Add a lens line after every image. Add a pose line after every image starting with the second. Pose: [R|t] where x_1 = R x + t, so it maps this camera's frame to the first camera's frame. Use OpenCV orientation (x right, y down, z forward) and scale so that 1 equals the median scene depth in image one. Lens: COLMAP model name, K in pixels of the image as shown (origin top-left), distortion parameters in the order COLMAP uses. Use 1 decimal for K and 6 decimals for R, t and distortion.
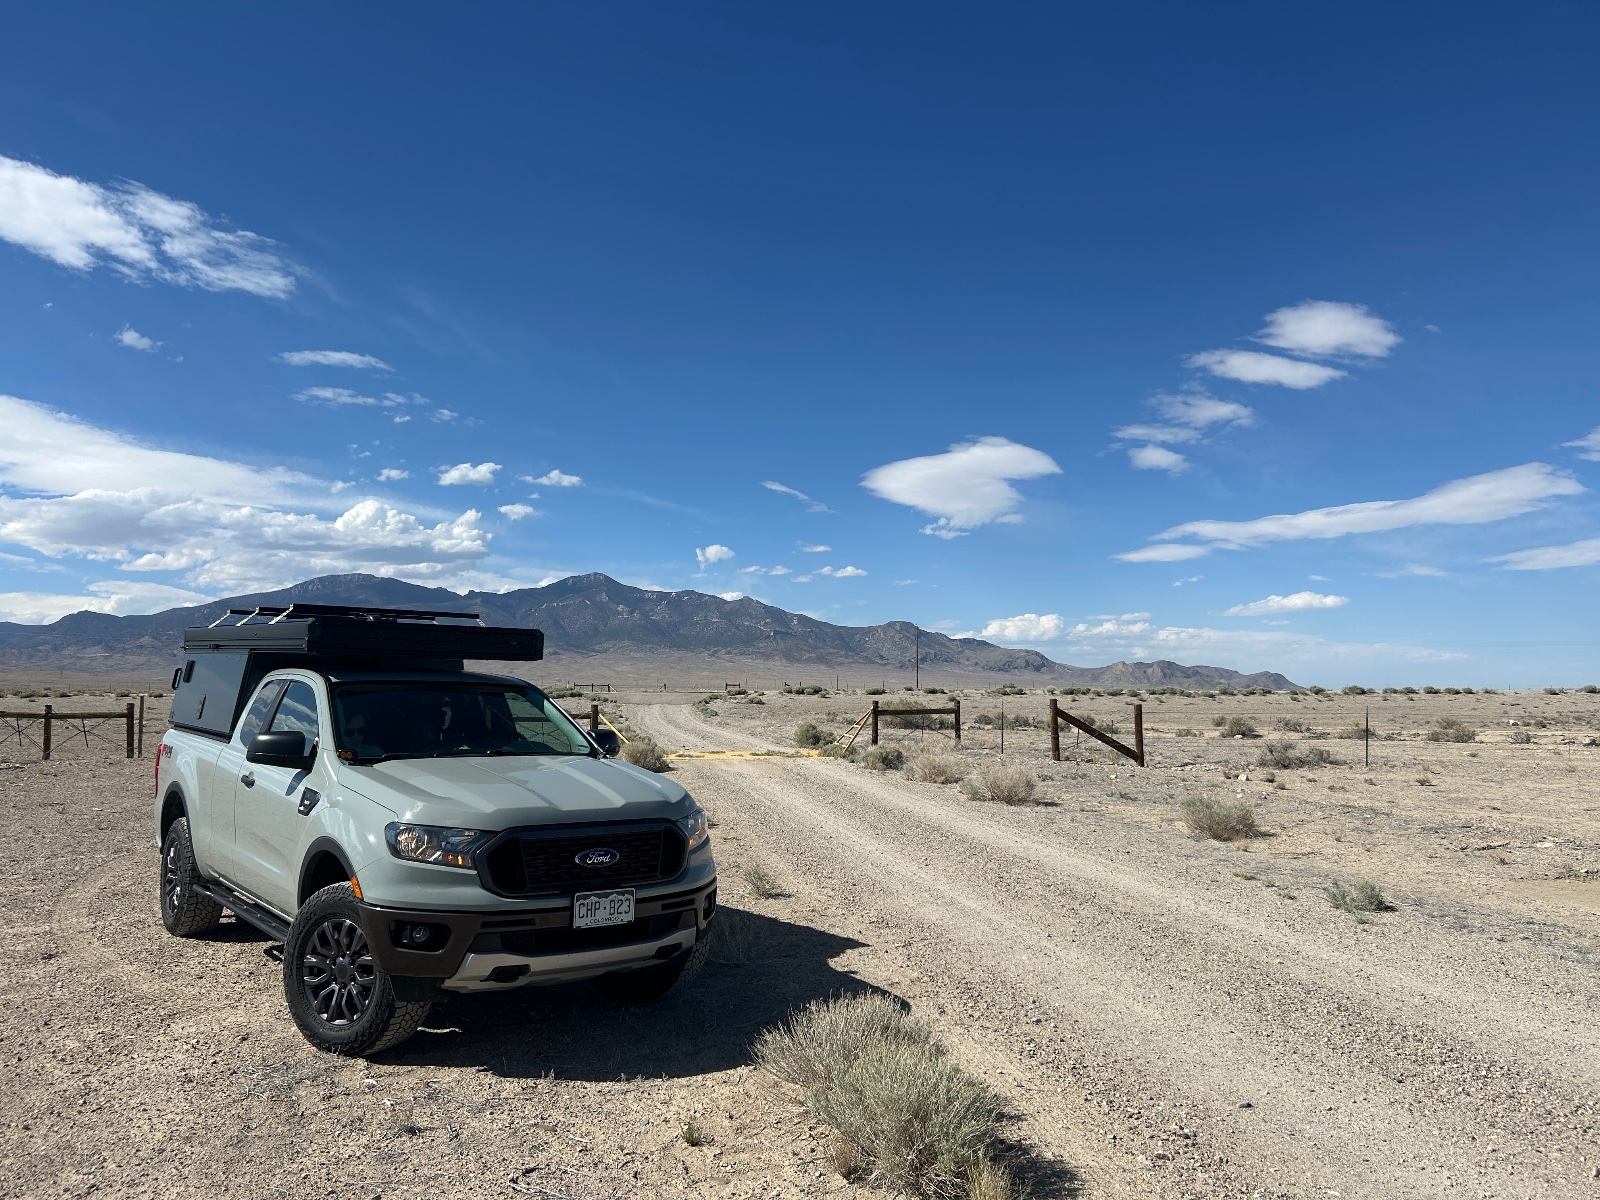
lens RADIAL K [[1202.3, 0, 800.0], [0, 1202.3, 600.0], [0, 0, 1]] dist [0.109964, -0.163085]
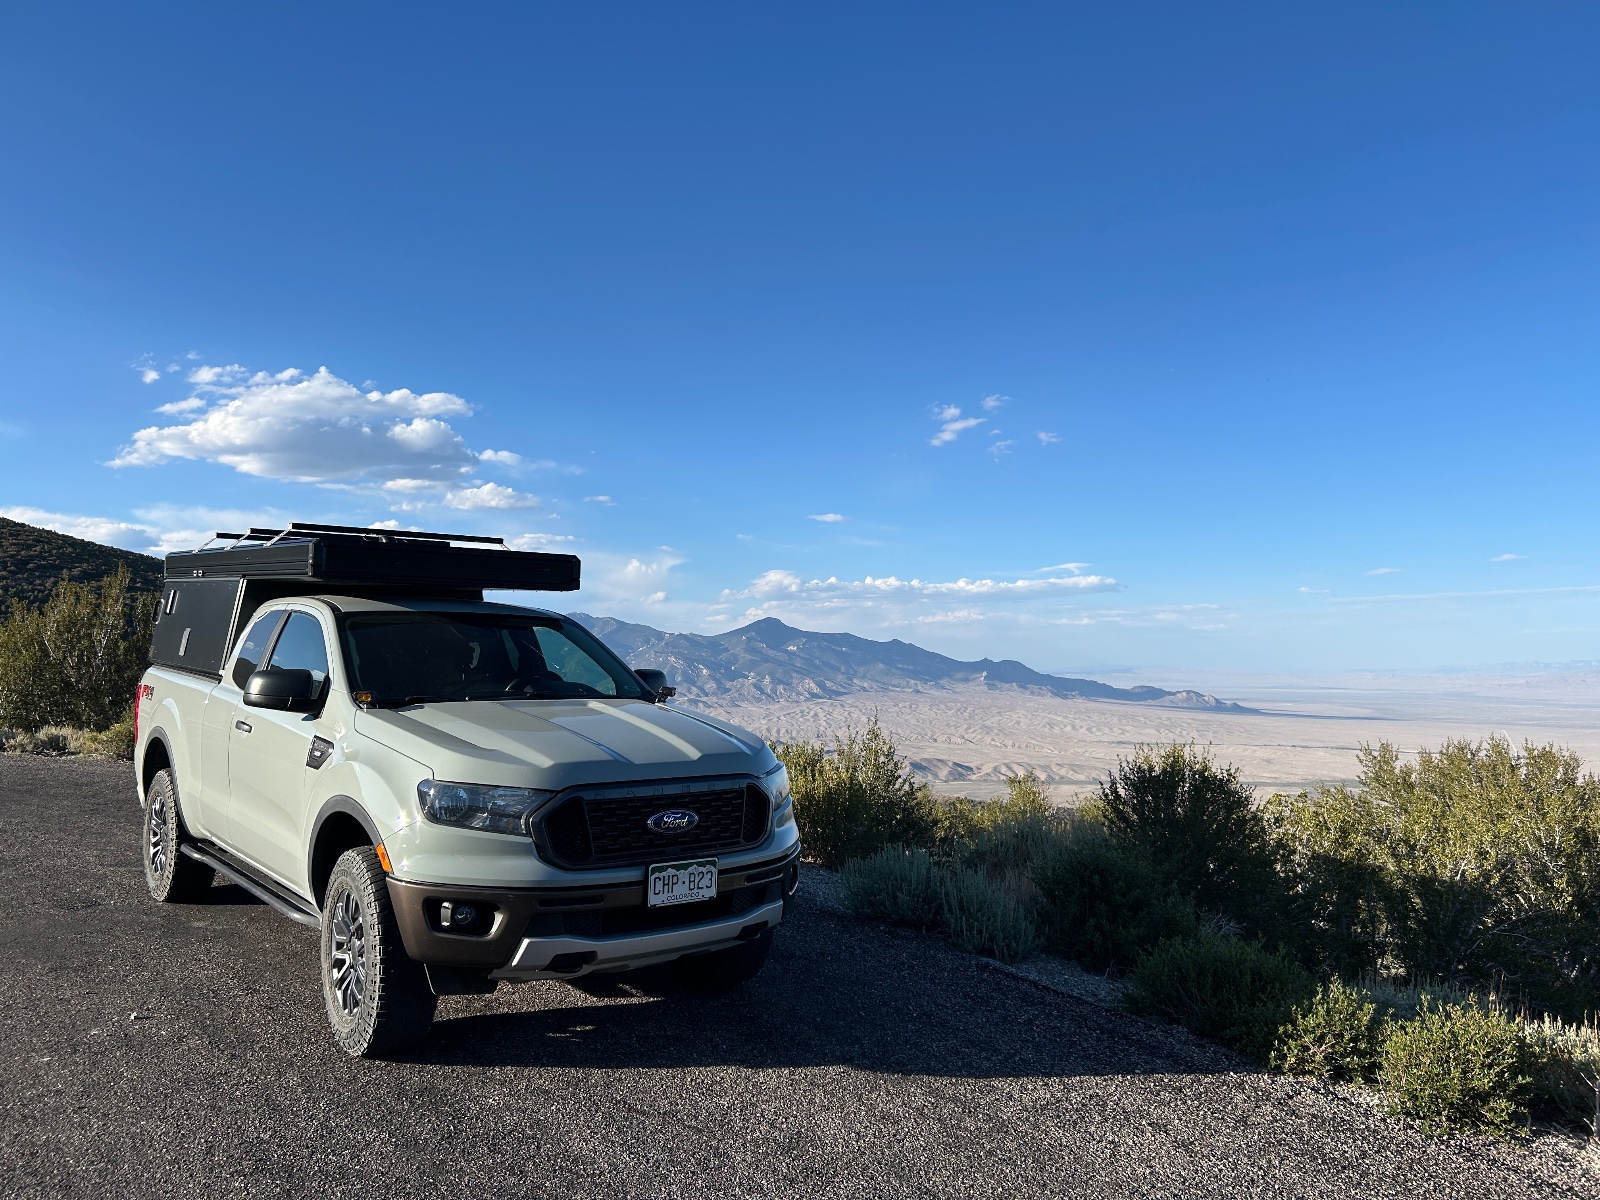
lens RADIAL K [[1202.3, 0, 800.0], [0, 1202.3, 600.0], [0, 0, 1]] dist [0.109964, -0.163085]
pose [[0.999896, 0.000191, 0.014421, -0.089588], [-0.000925, 0.998703, 0.050916, 0.017653], [-0.014392, -0.050924, 0.998599, 0.172640]]
